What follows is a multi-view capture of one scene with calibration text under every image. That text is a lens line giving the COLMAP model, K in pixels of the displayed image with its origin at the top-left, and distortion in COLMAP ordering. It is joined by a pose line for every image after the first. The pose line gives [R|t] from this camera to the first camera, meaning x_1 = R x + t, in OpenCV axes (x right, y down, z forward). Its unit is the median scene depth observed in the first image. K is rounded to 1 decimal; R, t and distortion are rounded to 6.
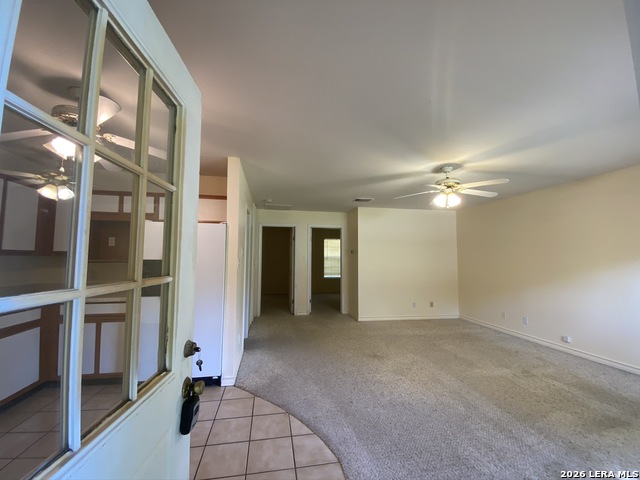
lens RADIAL K [[257.8, 0, 319.4], [0, 257.8, 241.8], [0, 0, 1]] dist [0.026592, -0.026419]
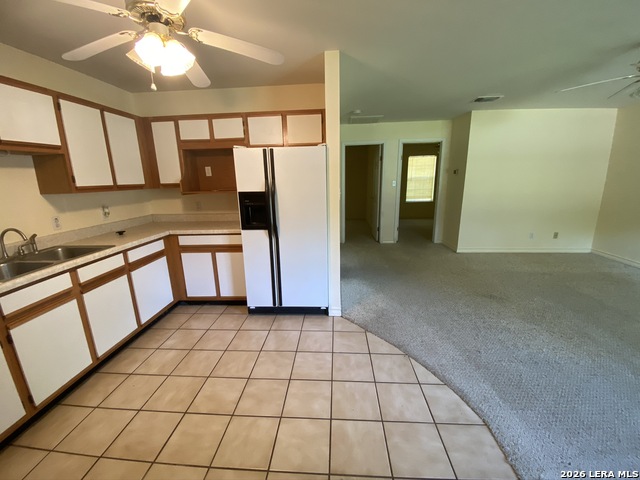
lens RADIAL K [[257.8, 0, 319.4], [0, 257.8, 241.8], [0, 0, 1]] dist [0.026592, -0.026419]
pose [[0.967016, 0.031765, -0.252728, -0.162257], [0.044690, 0.955645, 0.291112, -0.015690], [0.250766, -0.292804, 0.922704, 0.139042]]
